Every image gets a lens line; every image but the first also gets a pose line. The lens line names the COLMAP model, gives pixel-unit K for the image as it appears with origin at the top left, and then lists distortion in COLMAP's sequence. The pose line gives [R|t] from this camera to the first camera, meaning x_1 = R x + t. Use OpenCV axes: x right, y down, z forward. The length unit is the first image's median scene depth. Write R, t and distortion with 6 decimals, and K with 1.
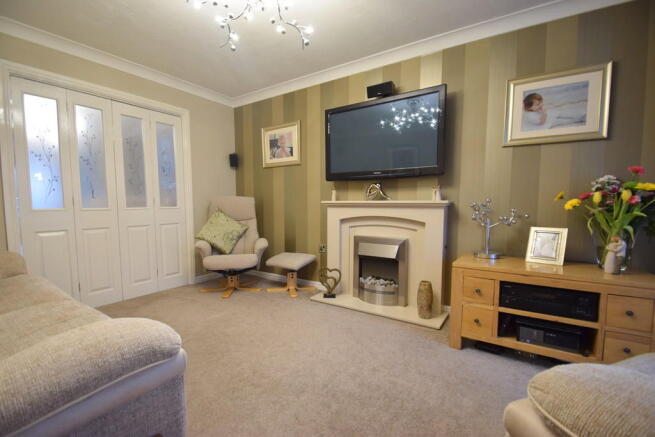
lens RADIAL K [[289.8, 0, 326.0], [0, 289.8, 223.8], [0, 0, 1]] dist [-0.012628, -0.000195]
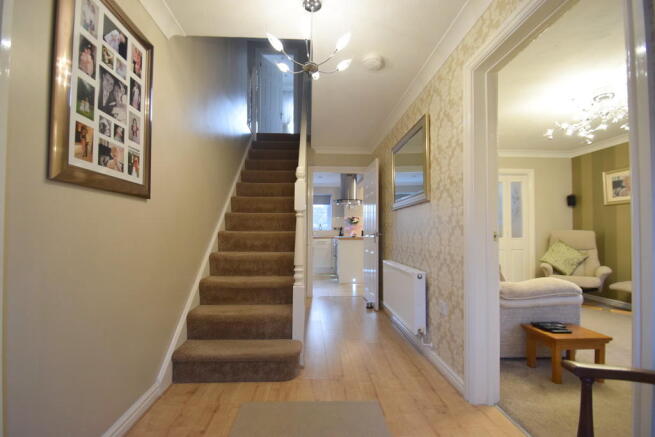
lens RADIAL K [[289.8, 0, 324.3], [0, 289.8, 225.3], [0, 0, 1]] dist [-0.012628, -0.000195]
pose [[0.567824, -0.019013, -0.822930, 0.090365], [-0.064299, 0.995654, -0.067370, 0.035987], [0.820635, 0.091168, 0.564134, -0.584063]]
